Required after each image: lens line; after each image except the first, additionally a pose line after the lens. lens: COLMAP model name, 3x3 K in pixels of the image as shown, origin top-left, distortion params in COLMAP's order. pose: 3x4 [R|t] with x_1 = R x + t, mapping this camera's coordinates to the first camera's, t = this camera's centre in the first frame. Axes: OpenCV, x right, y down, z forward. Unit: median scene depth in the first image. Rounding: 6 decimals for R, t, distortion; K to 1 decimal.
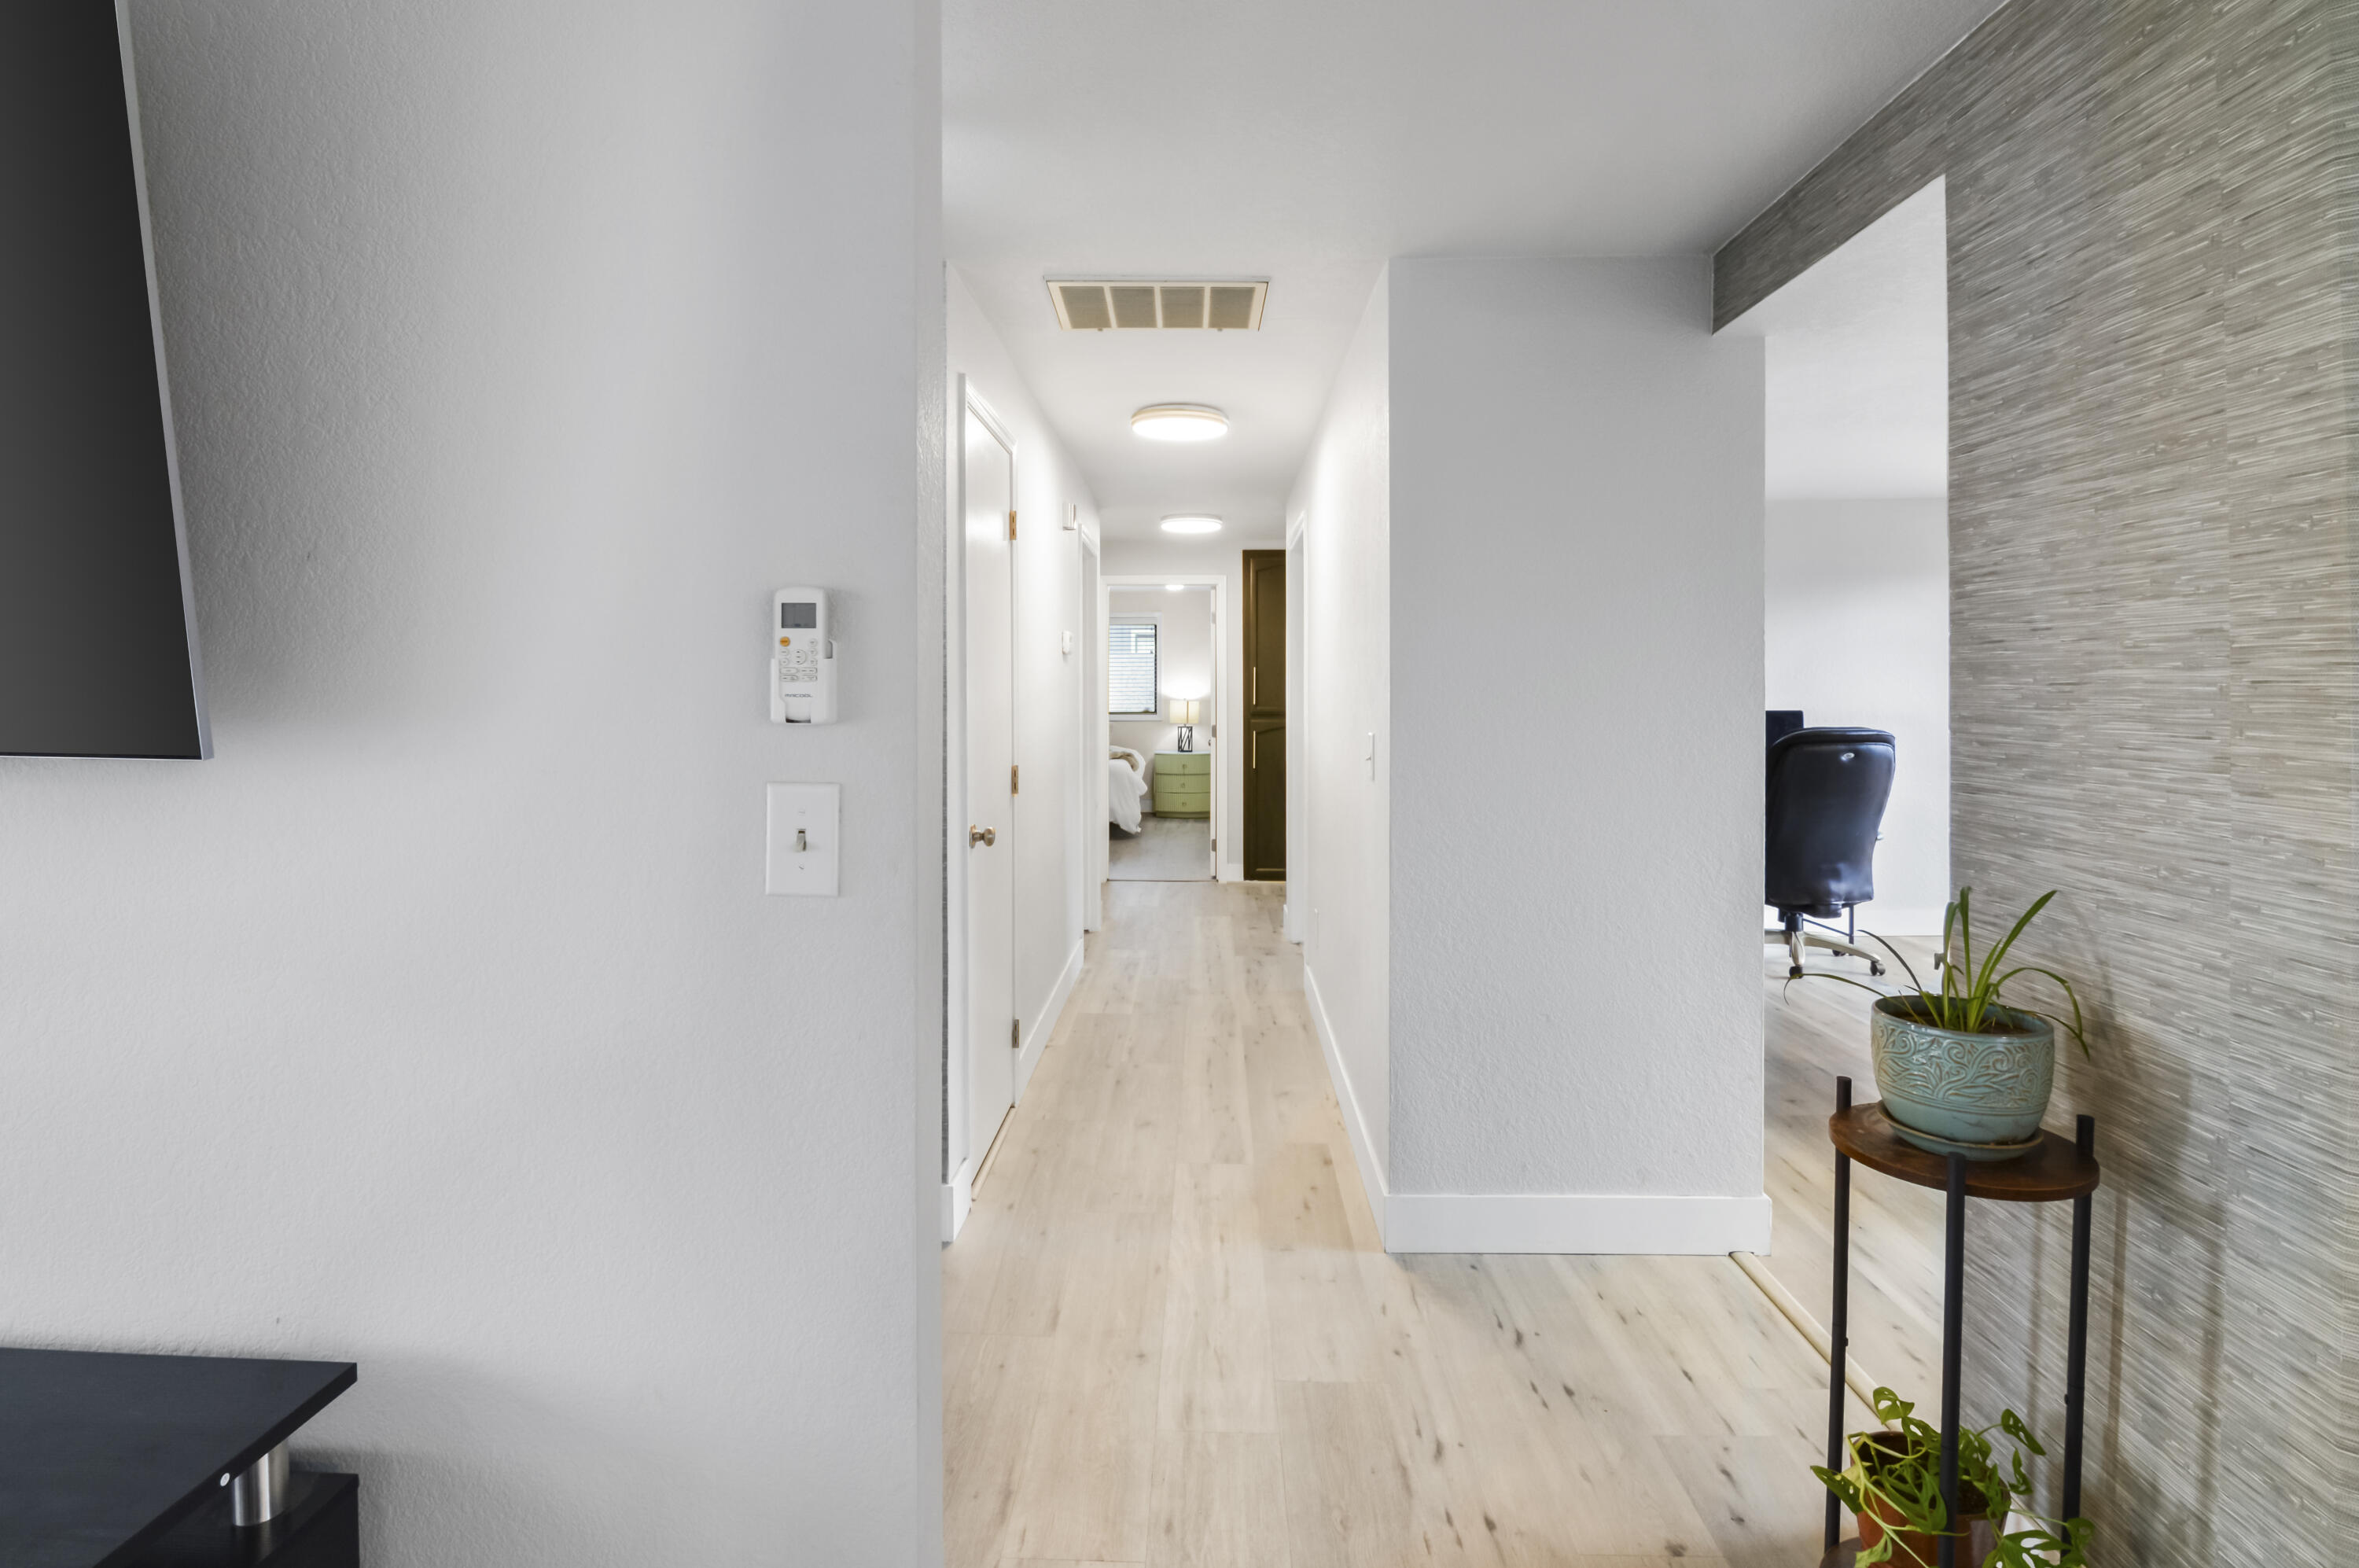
lens RADIAL K [[1187.7, 0, 1177.7], [0, 1187.7, 695.5], [0, 0, 1]] dist [0.000863, -0.000025]
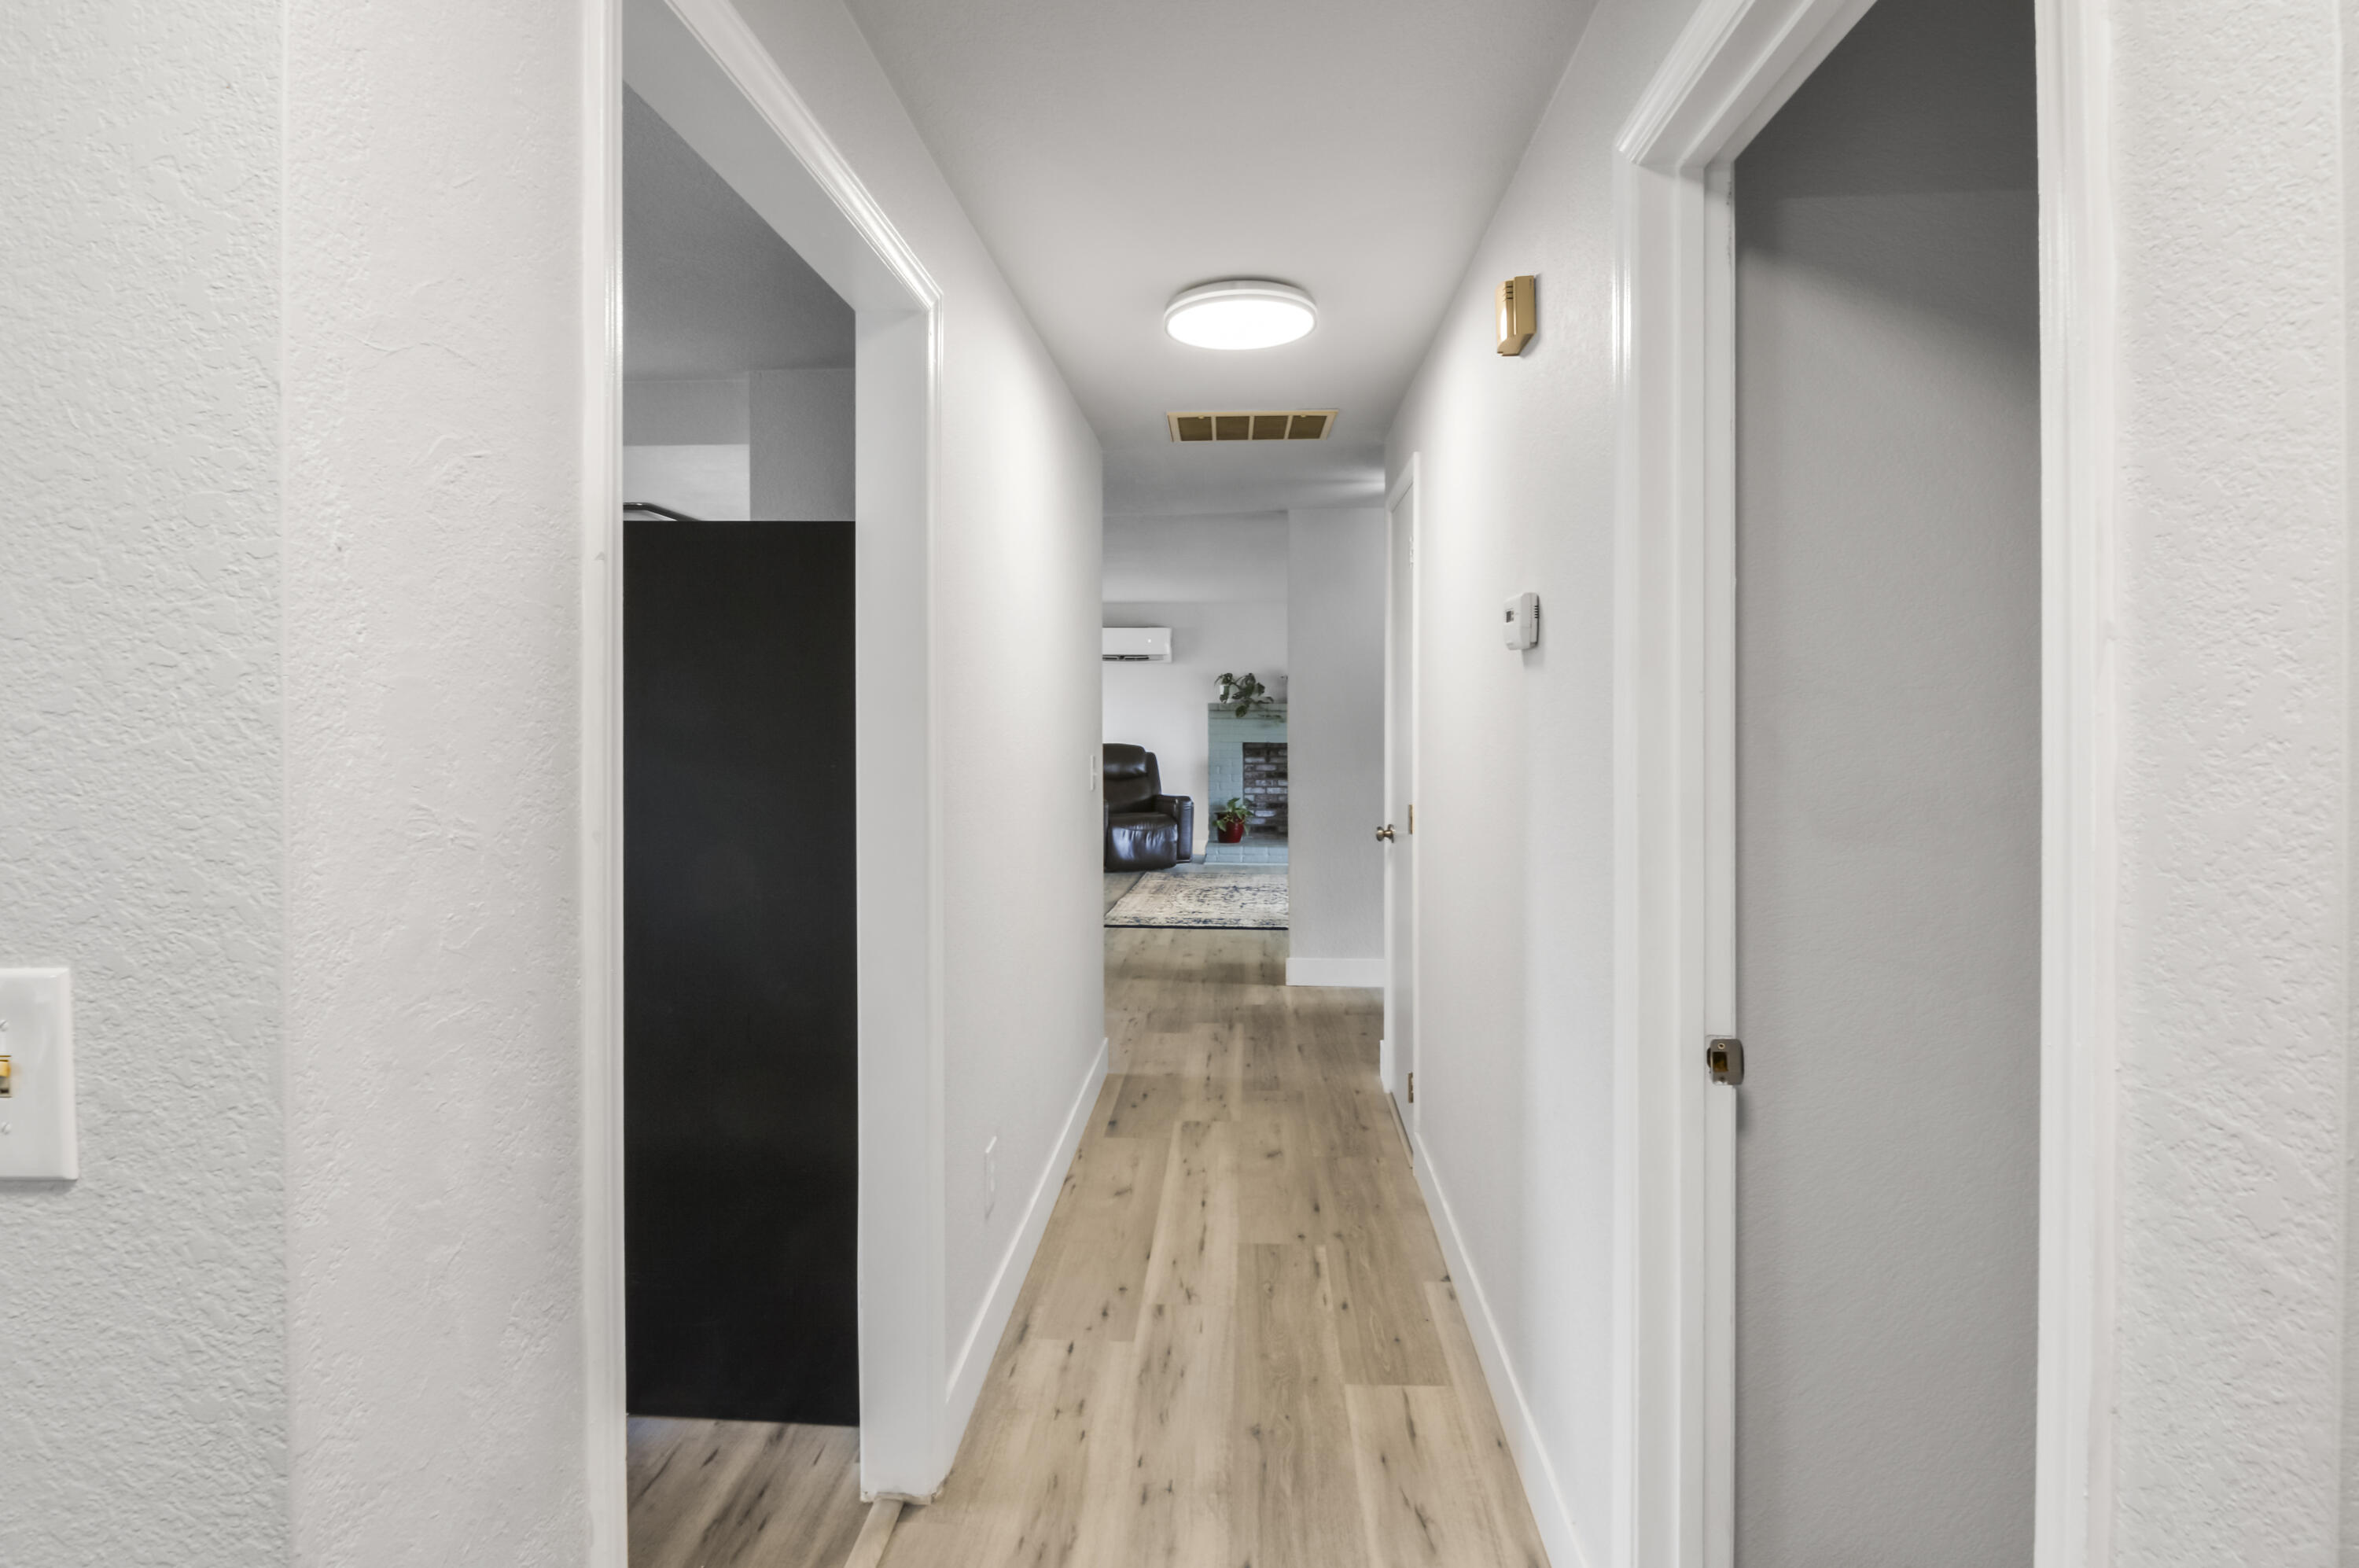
lens RADIAL K [[1187.7, 0, 1177.7], [0, 1187.7, 695.5], [0, 0, 1]] dist [0.000863, -0.000025]
pose [[-0.999412, 0.003036, 0.034151, 0.019407], [0.002881, 0.999985, -0.004585, -0.028639], [-0.034165, -0.004484, -0.999406, 2.206077]]
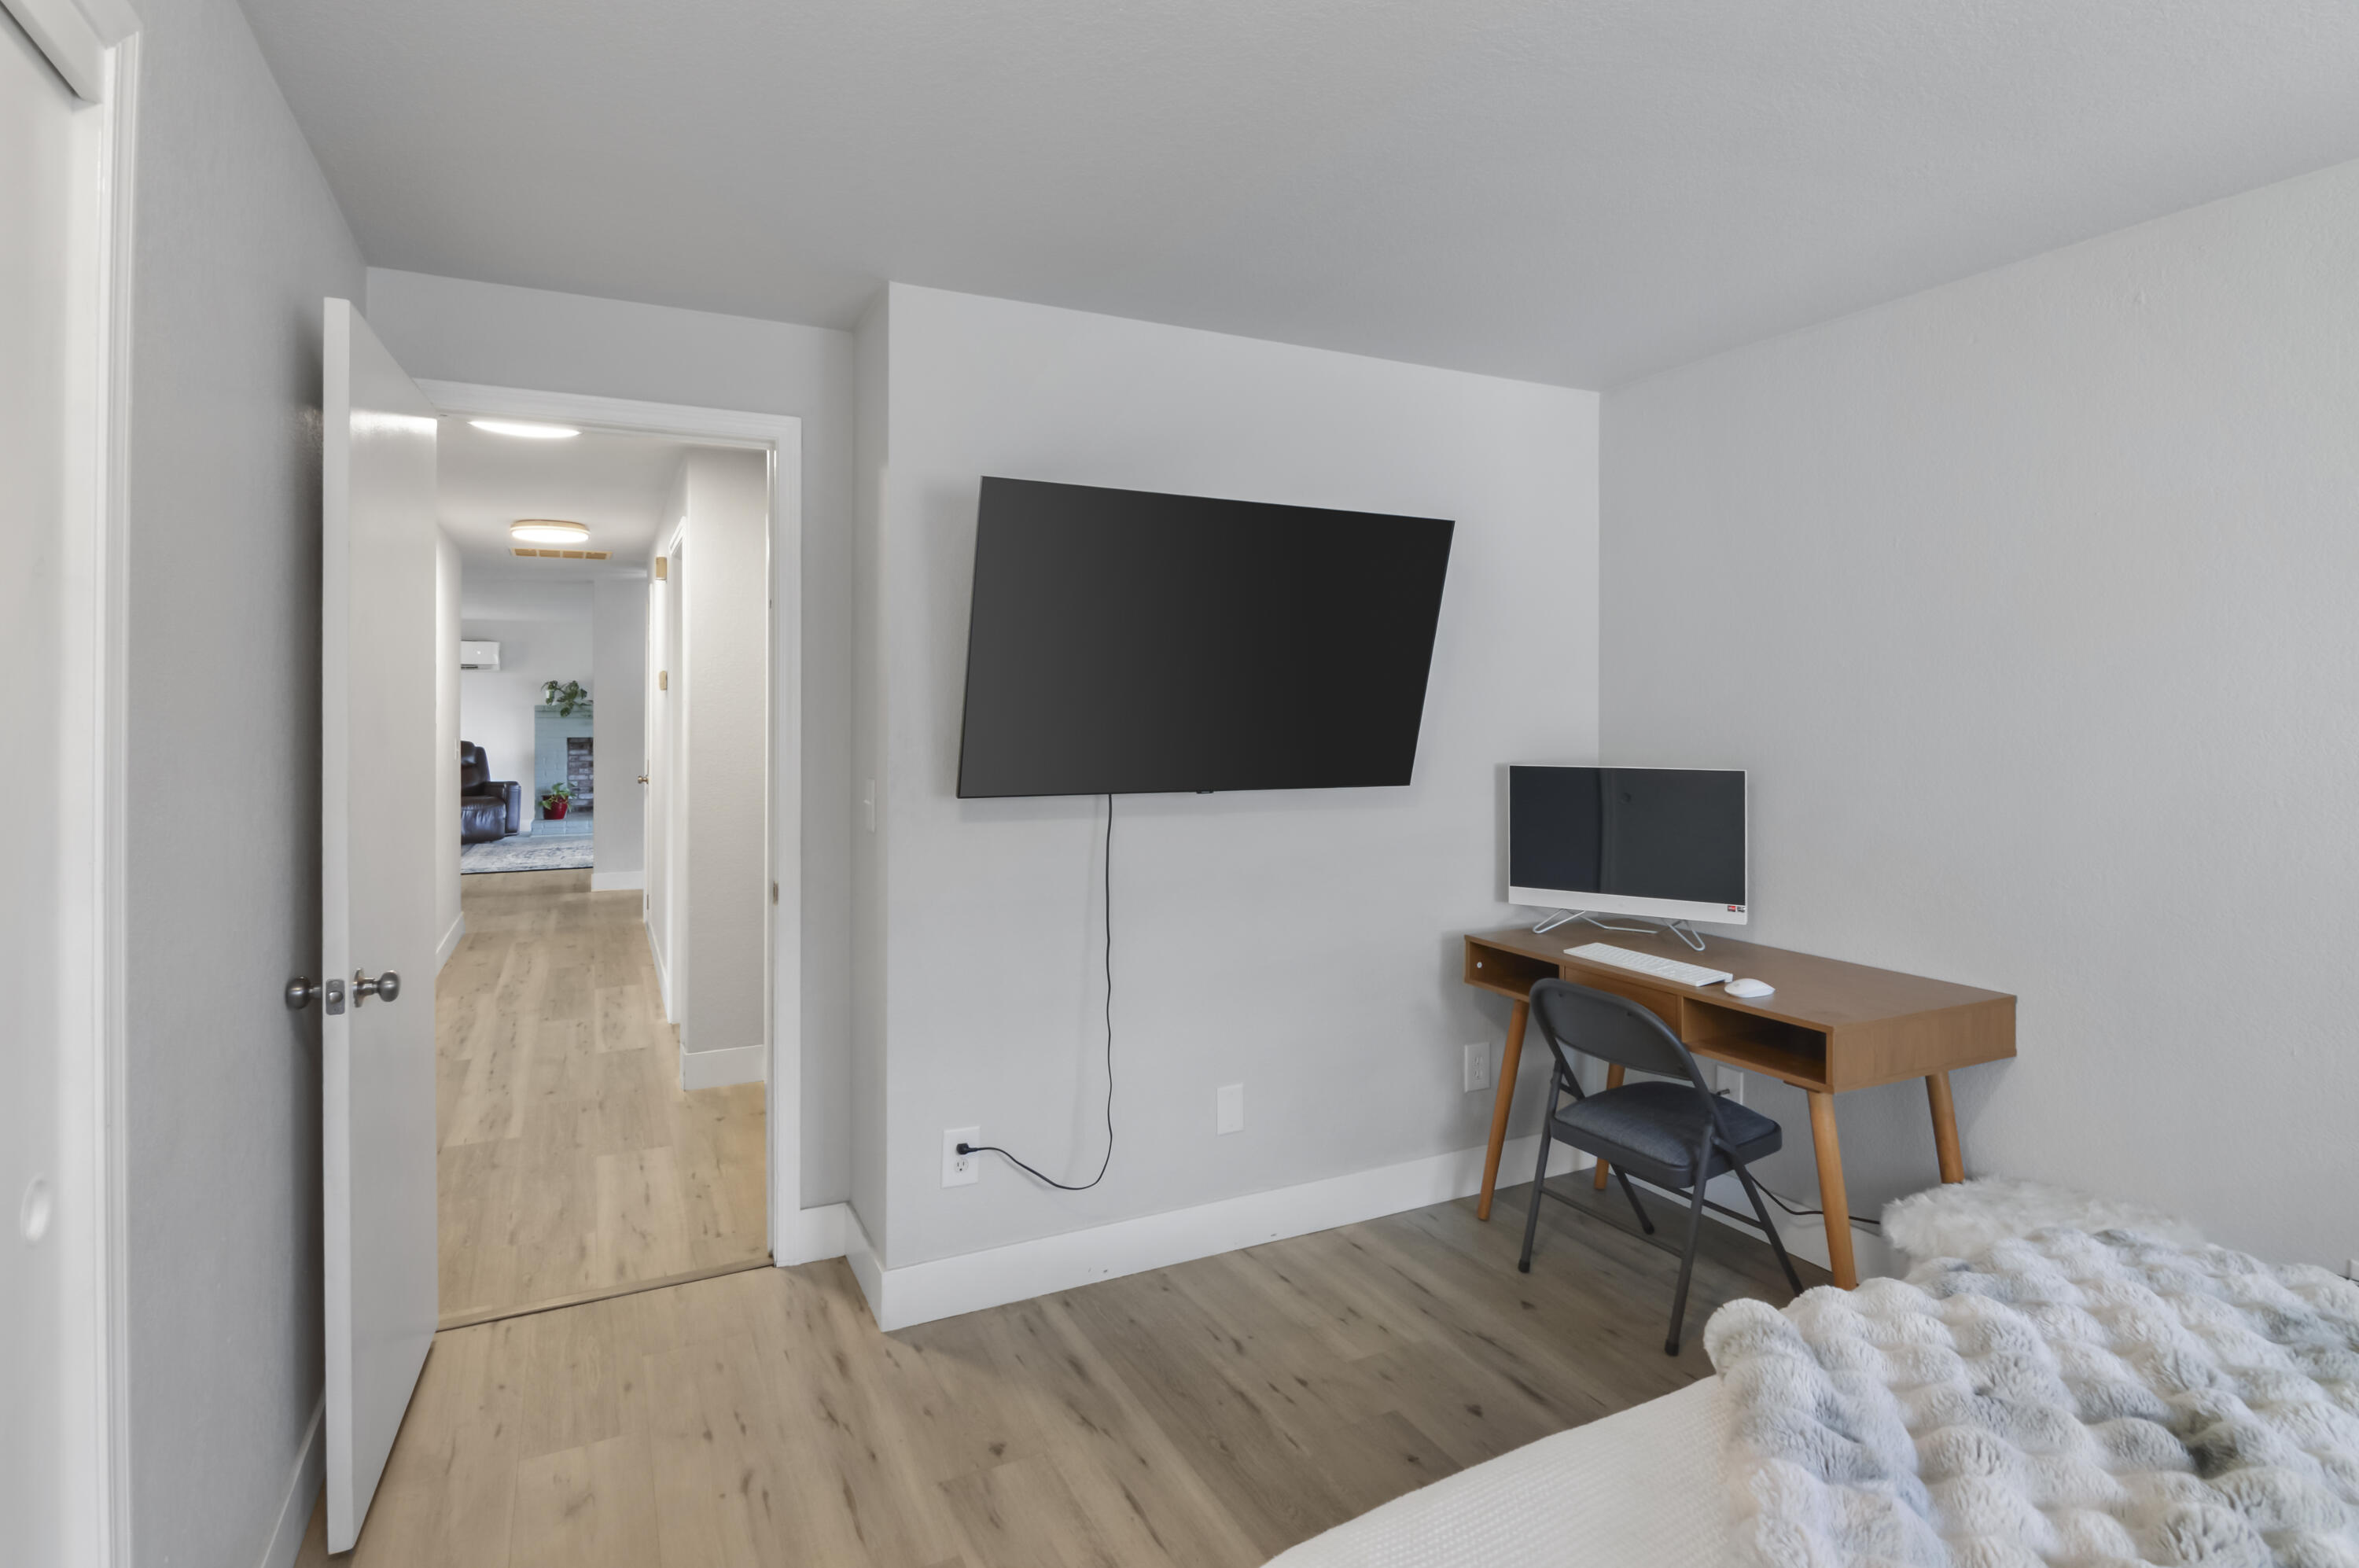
lens RADIAL K [[1187.7, 0, 1177.7], [0, 1187.7, 695.5], [0, 0, 1]] dist [0.000863, -0.000025]
pose [[-0.883910, -0.001329, -0.467655, 0.002925], [0.000035, 0.999996, -0.002907, -0.045760], [0.467657, -0.002586, -0.883906, 3.620573]]
